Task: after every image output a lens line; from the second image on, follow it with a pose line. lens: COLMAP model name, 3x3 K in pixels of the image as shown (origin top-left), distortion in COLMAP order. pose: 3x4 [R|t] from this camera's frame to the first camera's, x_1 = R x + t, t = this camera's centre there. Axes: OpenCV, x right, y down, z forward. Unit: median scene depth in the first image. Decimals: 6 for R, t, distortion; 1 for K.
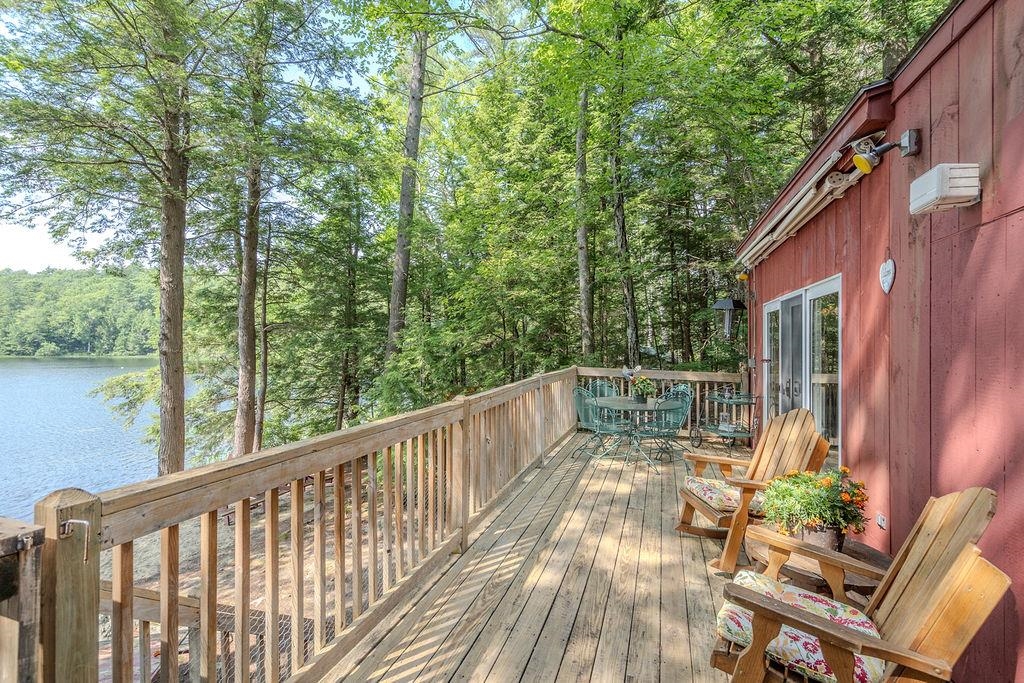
lens RADIAL K [[459.6, 0, 508.1], [0, 459.6, 343.8], [0, 0, 1]] dist [-0.001551, -0.000450]
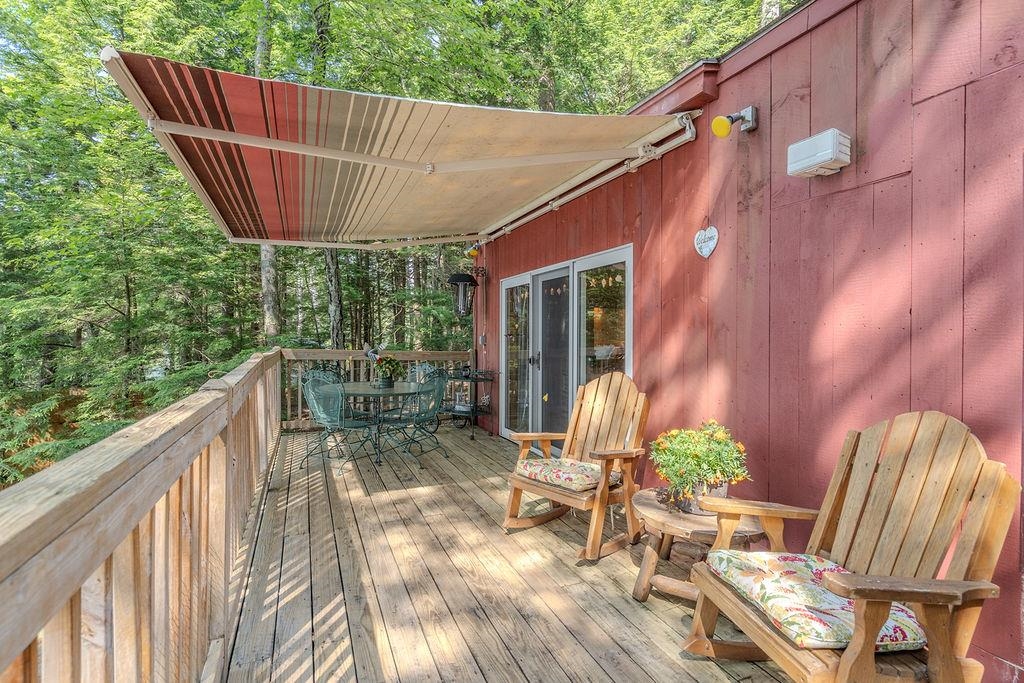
lens RADIAL K [[471.3, 0, 515.9], [0, 471.3, 336.4], [0, 0, 1]] dist [-0.001669, 0.000484]
pose [[0.731747, 0.001486, 0.681575, -0.080615], [-0.003778, 0.999991, 0.001876, 0.022624], [-0.681566, -0.003948, 0.731746, 0.143836]]
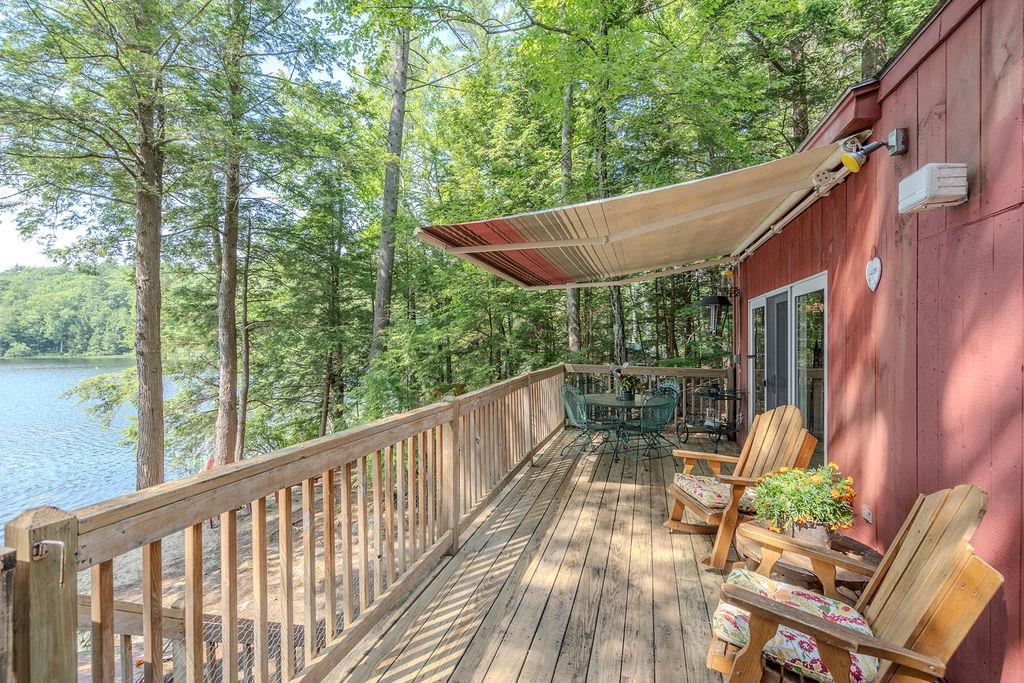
lens RADIAL K [[459.6, 0, 508.3], [0, 459.6, 344.7], [0, 0, 1]] dist [-0.001941, -0.000285]
pose [[0.999453, -0.008543, 0.031957, -0.003561], [0.008215, 0.999912, 0.010381, -0.002685], [-0.032043, -0.010113, 0.999435, 0.004131]]
